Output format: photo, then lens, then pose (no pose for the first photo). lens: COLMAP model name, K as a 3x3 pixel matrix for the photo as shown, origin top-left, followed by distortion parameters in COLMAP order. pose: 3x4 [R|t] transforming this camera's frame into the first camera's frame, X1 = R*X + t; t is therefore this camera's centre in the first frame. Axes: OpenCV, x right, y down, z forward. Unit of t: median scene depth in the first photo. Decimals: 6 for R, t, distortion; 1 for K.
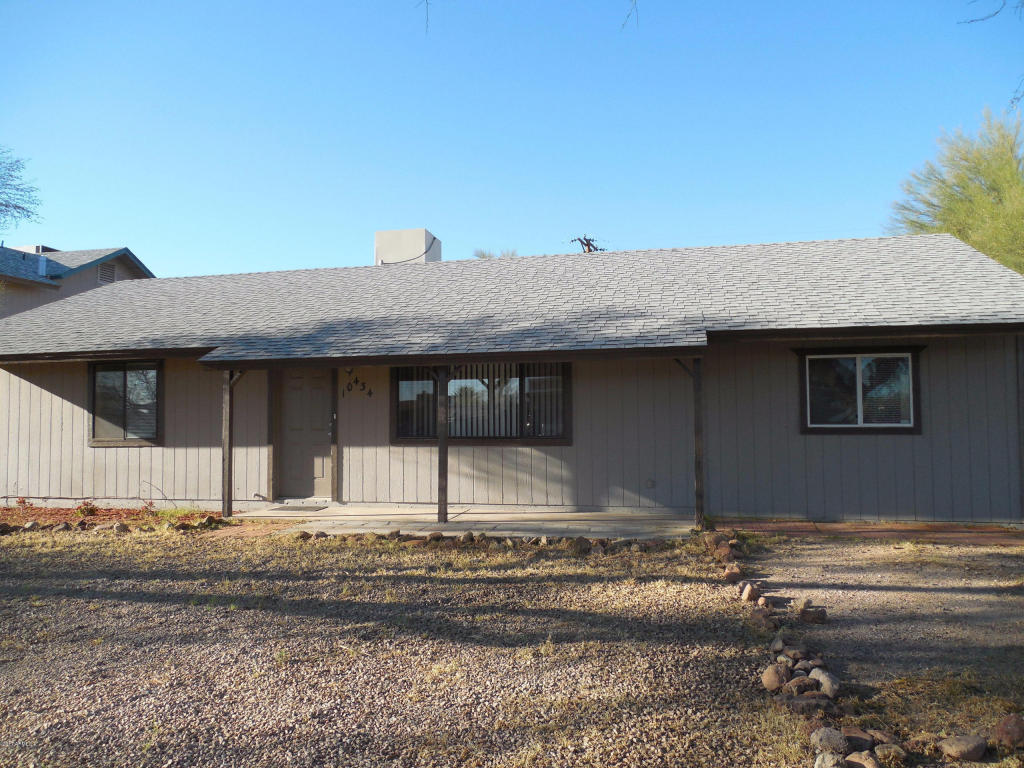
lens RADIAL K [[765.2, 0, 512.0], [0, 765.2, 384.0], [0, 0, 1]] dist [-0.000605, -0.000742]
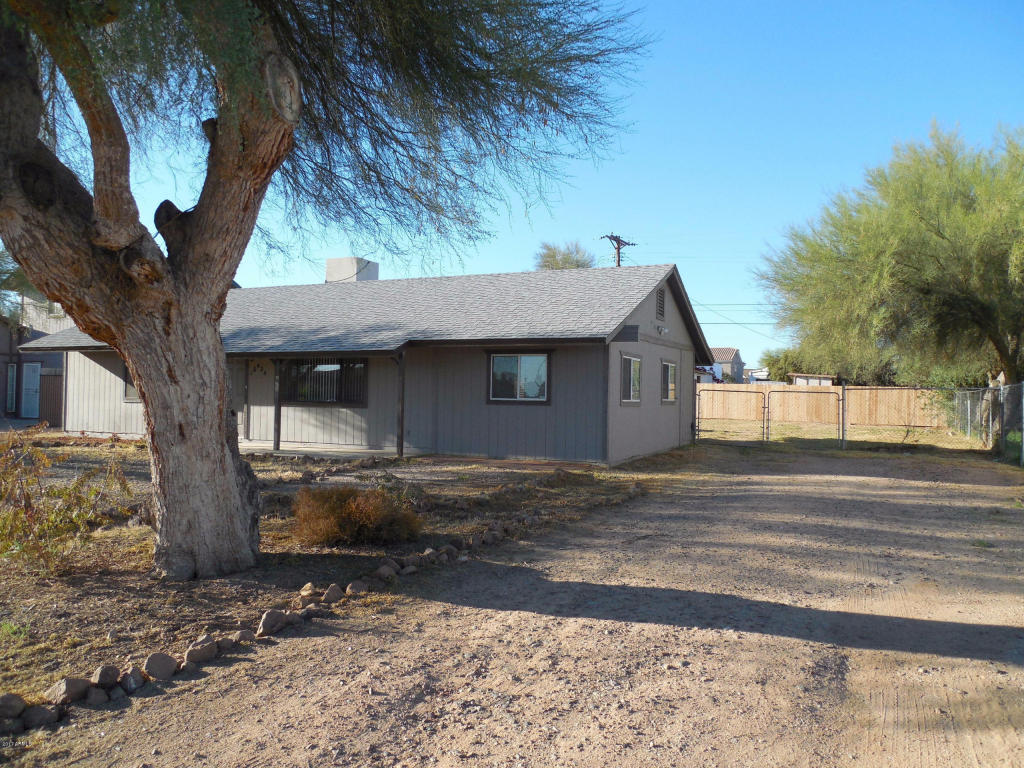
lens RADIAL K [[764.6, 0, 512.6], [0, 764.6, 369.3], [0, 0, 1]] dist [-0.013994, -0.001943]
pose [[0.979427, 0.016002, -0.201163, 0.653953], [-0.013405, 0.999808, 0.014264, -0.026364], [0.201353, -0.011274, 0.979454, -0.480510]]
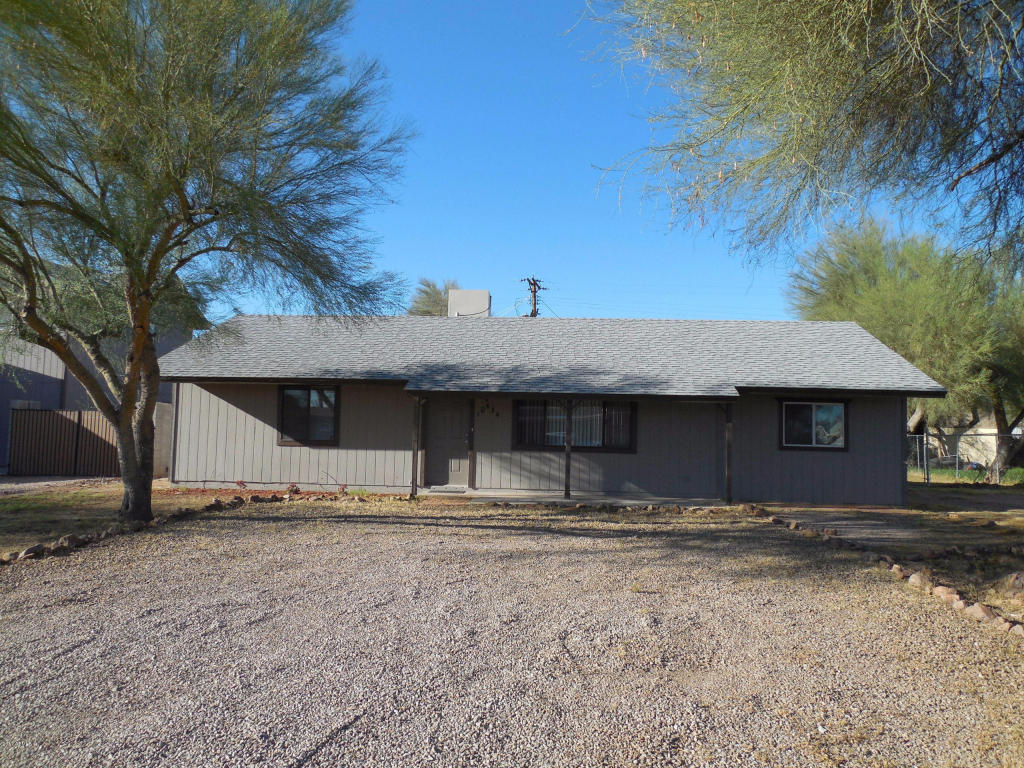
lens RADIAL K [[765.2, 0, 512.0], [0, 765.2, 384.0], [0, 0, 1]] dist [-0.000605, -0.000742]
pose [[0.986951, 0.041197, 0.155662, -0.388986], [-0.037828, 0.998983, -0.024541, -0.011890], [-0.156515, 0.018332, 0.987505, -0.460271]]
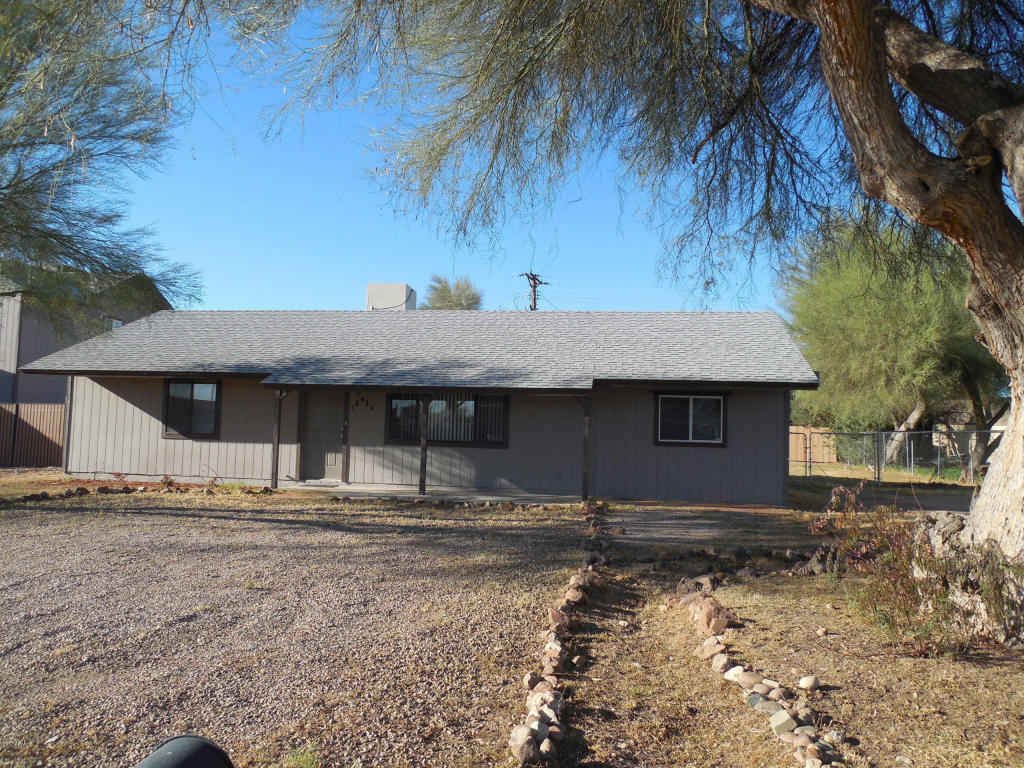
lens RADIAL K [[764.6, 0, 512.6], [0, 764.6, 369.3], [0, 0, 1]] dist [-0.013994, -0.001943]
pose [[0.996711, 0.040821, 0.070001, -0.022481], [-0.038339, 0.998600, -0.036437, -0.019156], [-0.071391, 0.033634, 0.996881, -0.470528]]
